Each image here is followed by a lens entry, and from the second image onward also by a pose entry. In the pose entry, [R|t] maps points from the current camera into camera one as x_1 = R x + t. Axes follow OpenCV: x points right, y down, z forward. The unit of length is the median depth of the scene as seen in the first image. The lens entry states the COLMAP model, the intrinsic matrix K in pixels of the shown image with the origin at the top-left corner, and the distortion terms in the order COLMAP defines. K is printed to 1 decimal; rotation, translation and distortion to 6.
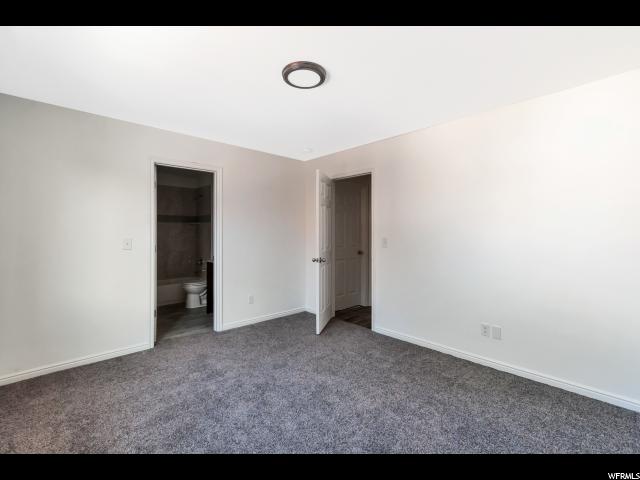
lens RADIAL K [[285.1, 0, 316.3], [0, 285.1, 235.6], [0, 0, 1]] dist [-0.001435, -0.001475]
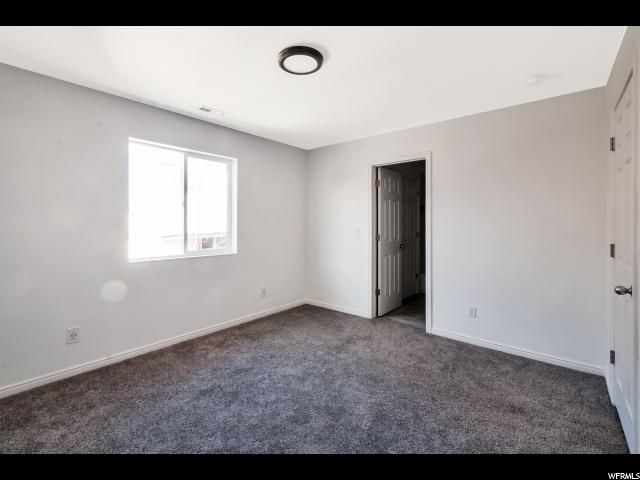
lens RADIAL K [[285.1, 0, 317.8], [0, 285.1, 238.0], [0, 0, 1]] dist [-0.001435, -0.001475]
pose [[0.122332, 0.043566, -0.991533, 0.586155], [-0.023508, 0.998883, 0.040988, 0.003983], [0.992211, 0.018295, 0.123220, 0.614899]]
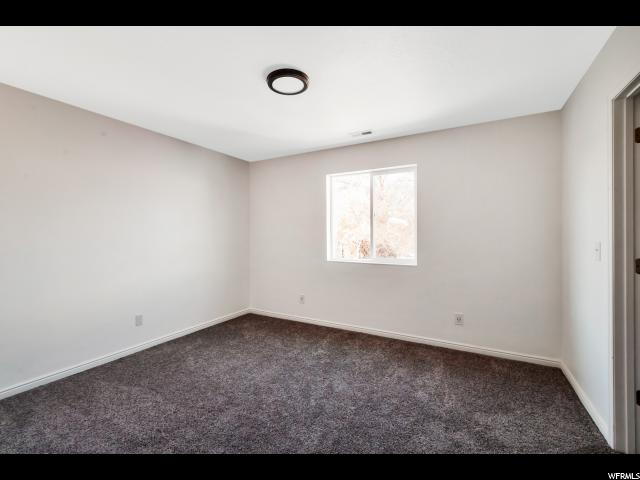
lens RADIAL K [[285.1, 0, 320.3], [0, 285.1, 237.5], [0, 0, 1]] dist [-0.001435, -0.001475]
pose [[-0.948110, -0.005473, -0.317894, 0.108025], [-0.014785, 0.999529, 0.026886, -0.005264], [0.317598, 0.030191, -0.947745, 1.308814]]
